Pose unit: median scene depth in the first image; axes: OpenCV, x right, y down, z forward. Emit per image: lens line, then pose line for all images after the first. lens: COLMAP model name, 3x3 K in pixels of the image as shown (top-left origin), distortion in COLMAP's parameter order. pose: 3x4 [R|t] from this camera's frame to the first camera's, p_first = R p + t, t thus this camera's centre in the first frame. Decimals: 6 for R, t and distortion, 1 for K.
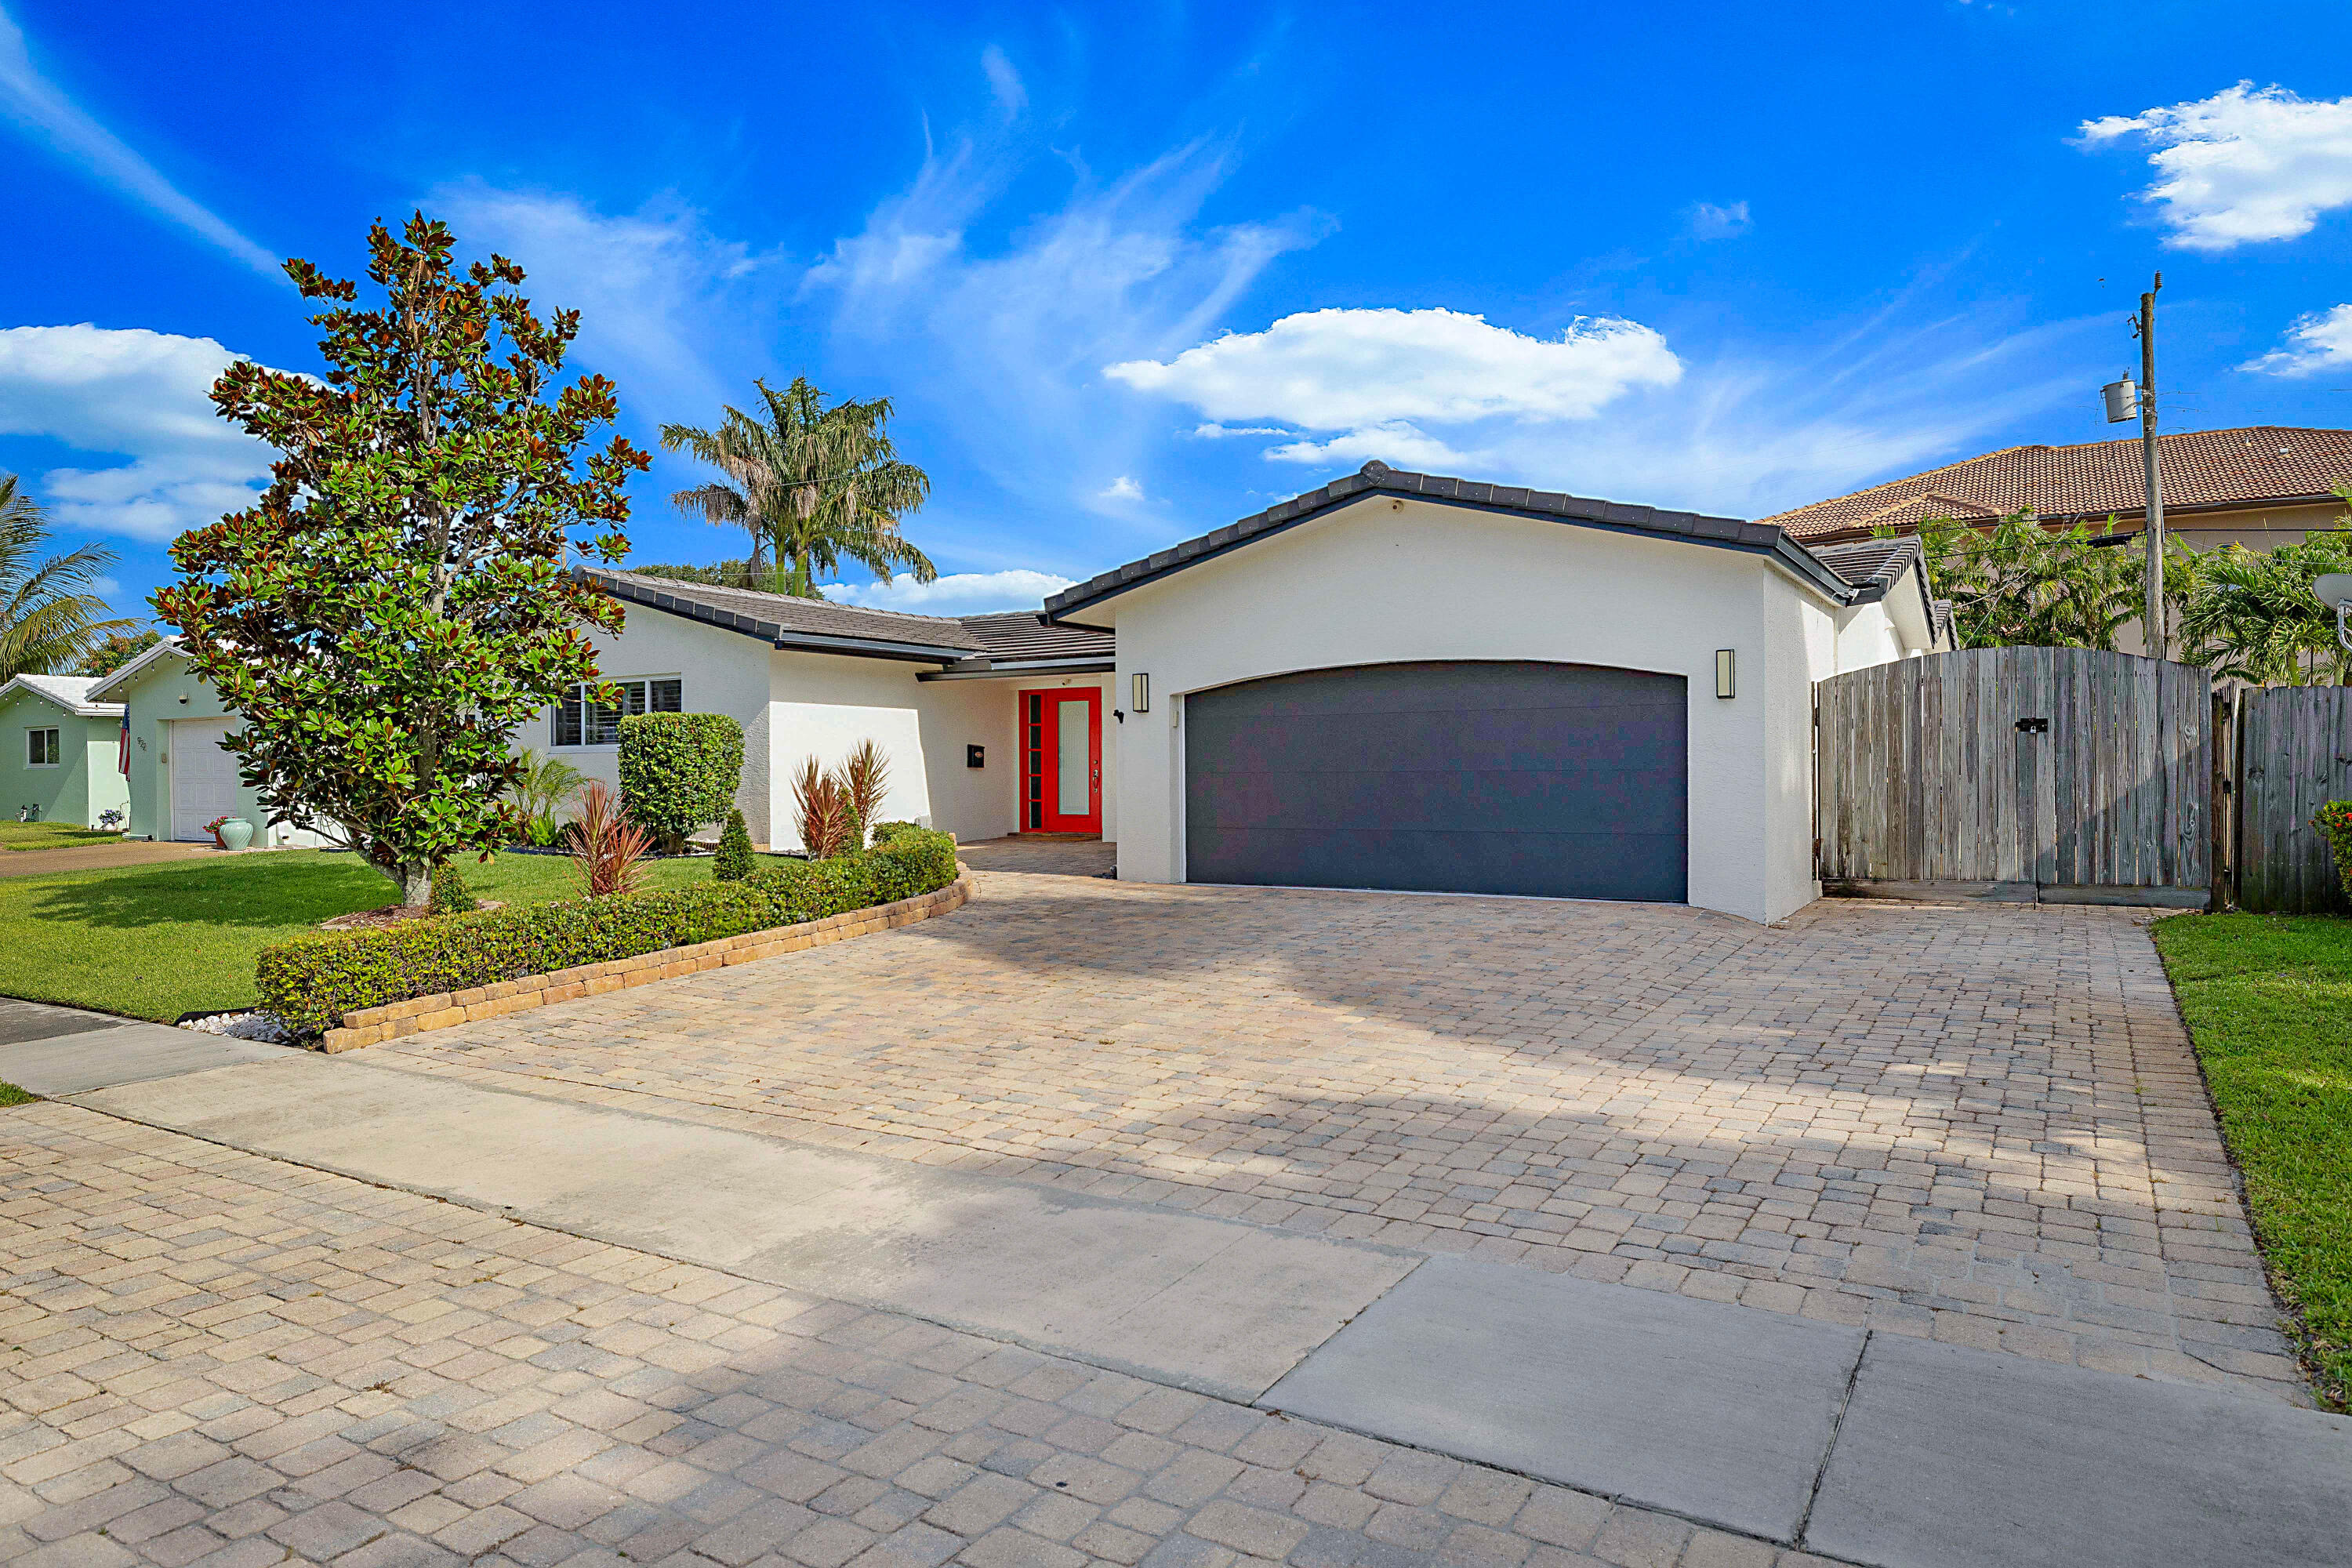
lens RADIAL K [[1467.3, 0, 1176.0], [0, 1467.3, 784.0], [0, 0, 1]] dist [0.000616, 0.000248]
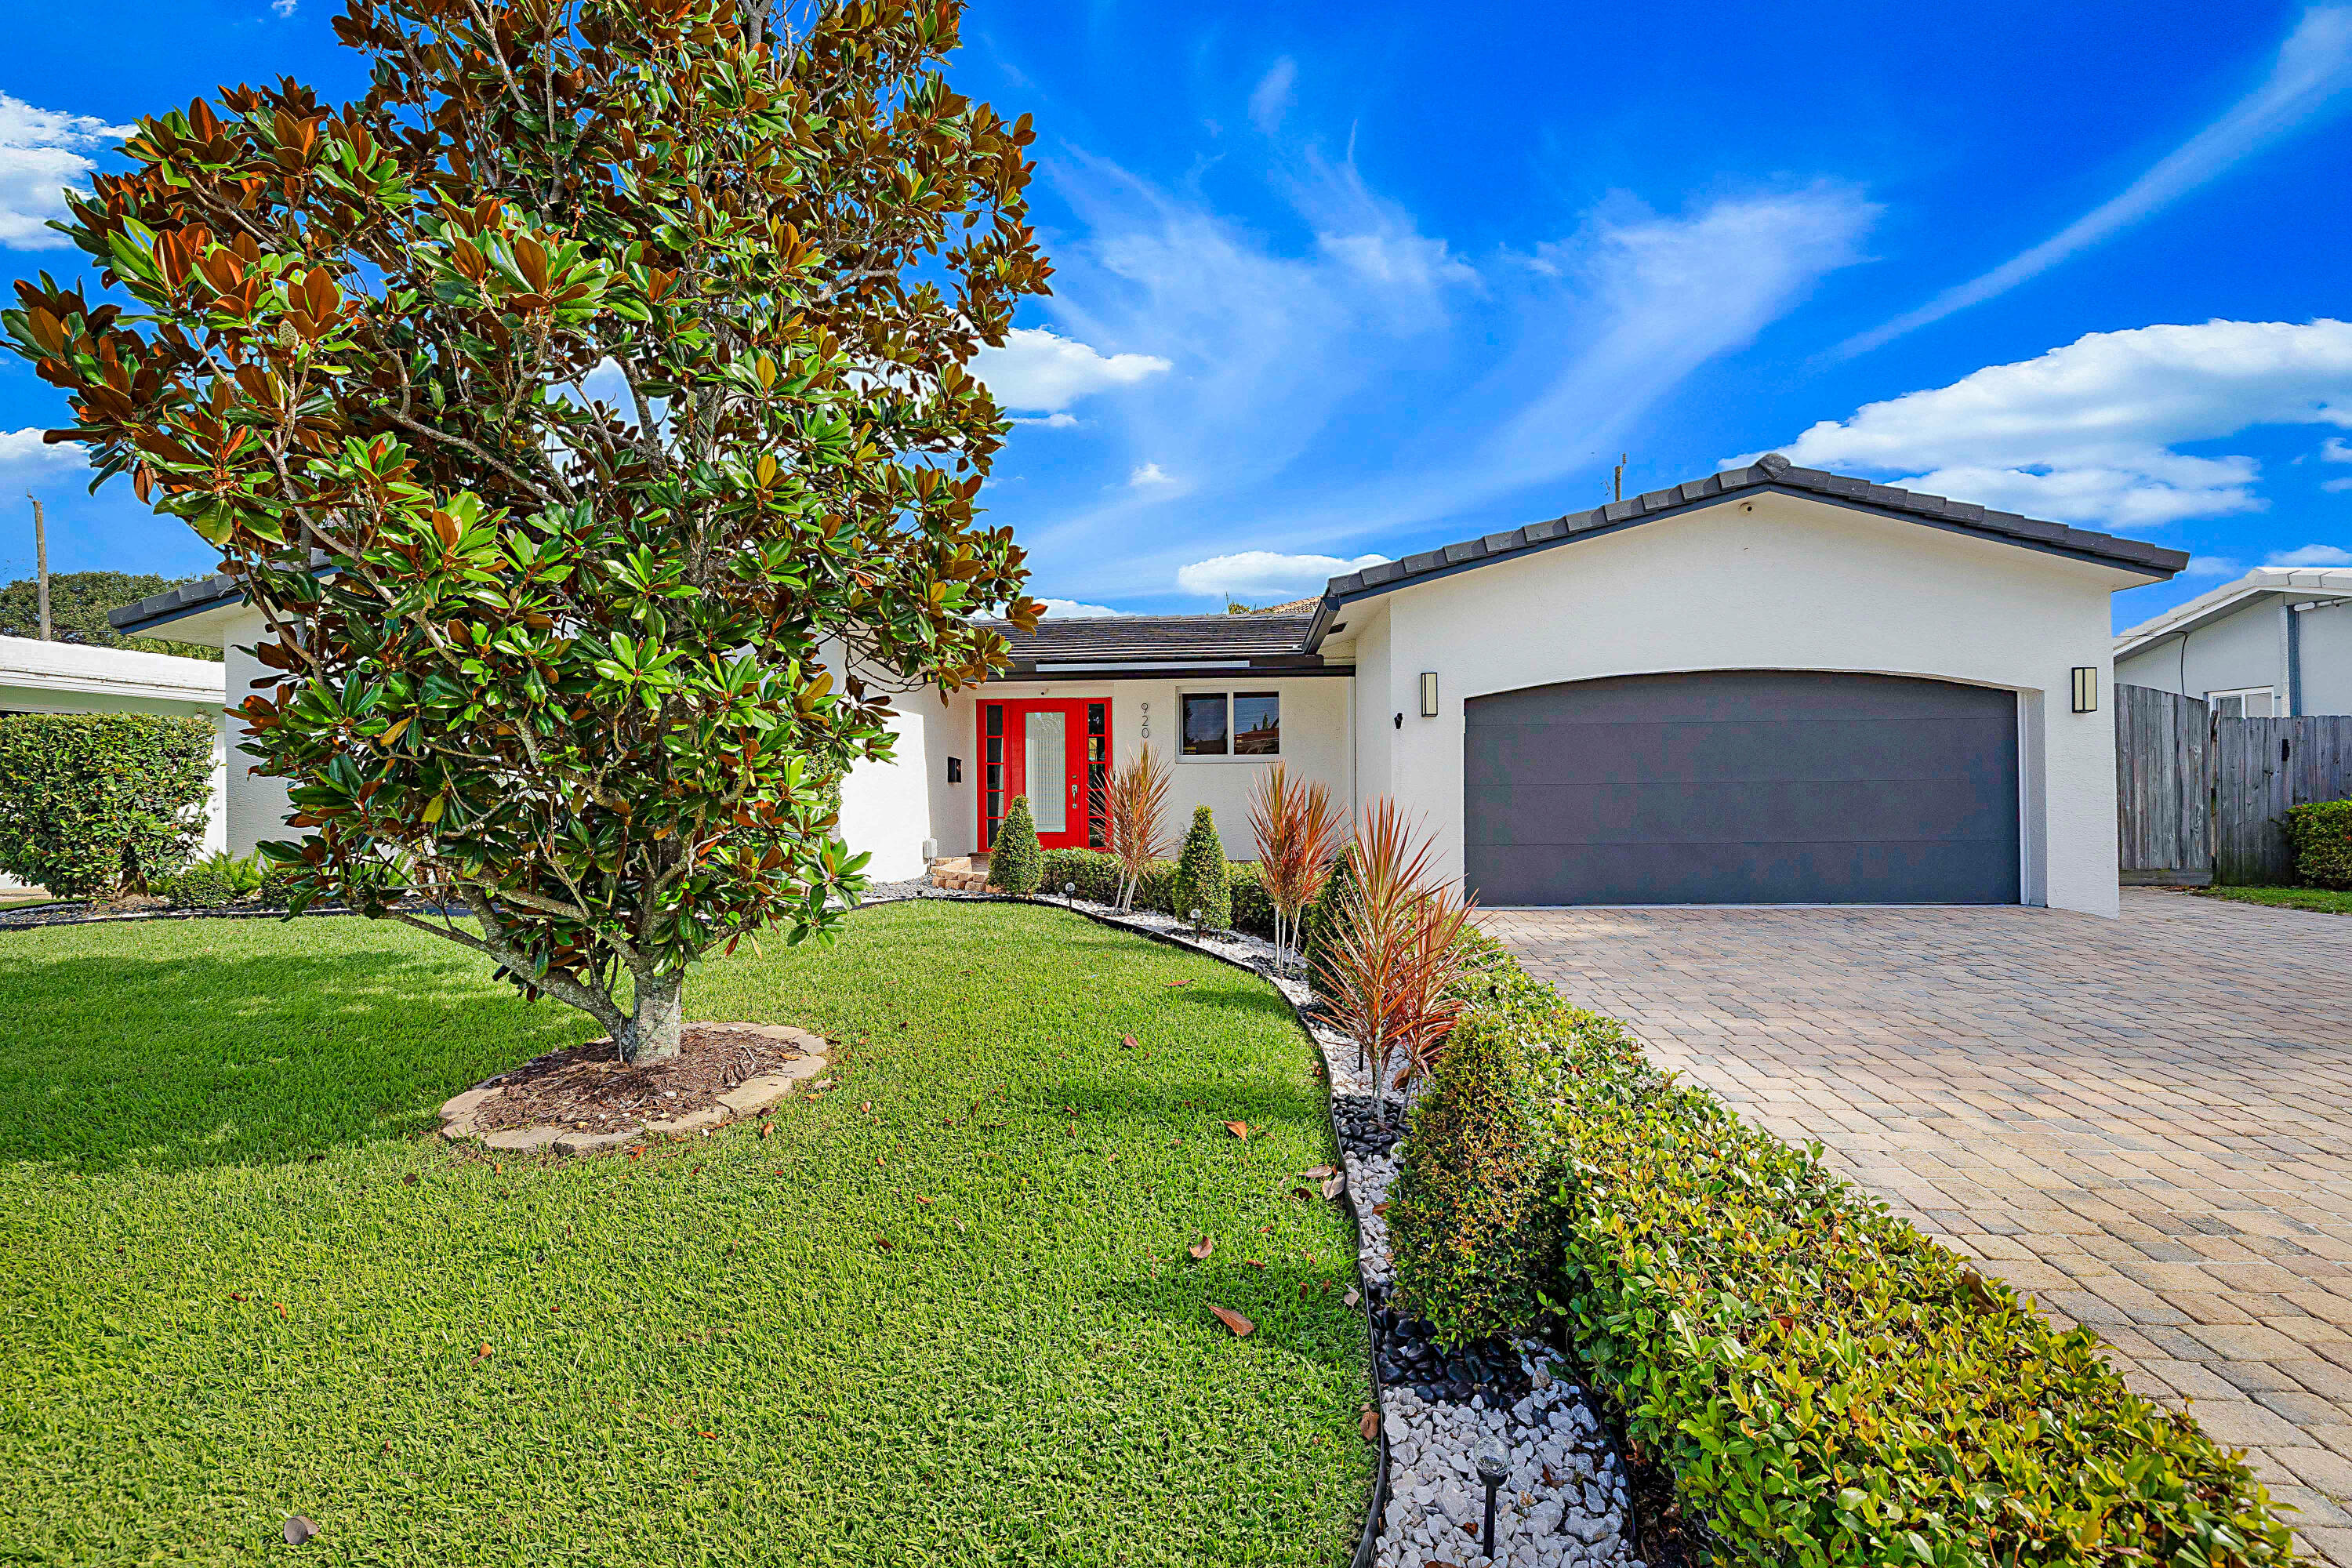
lens RADIAL K [[1050.0, 0, 1176.0], [0, 1050.0, 784.0], [0, 0, 1]] dist [0.000191, 0.000145]
pose [[0.879805, -0.004520, 0.475314, -0.462387], [0.009437, 0.999924, -0.007959, -0.005027], [-0.475241, 0.011488, 0.879780, 0.517602]]
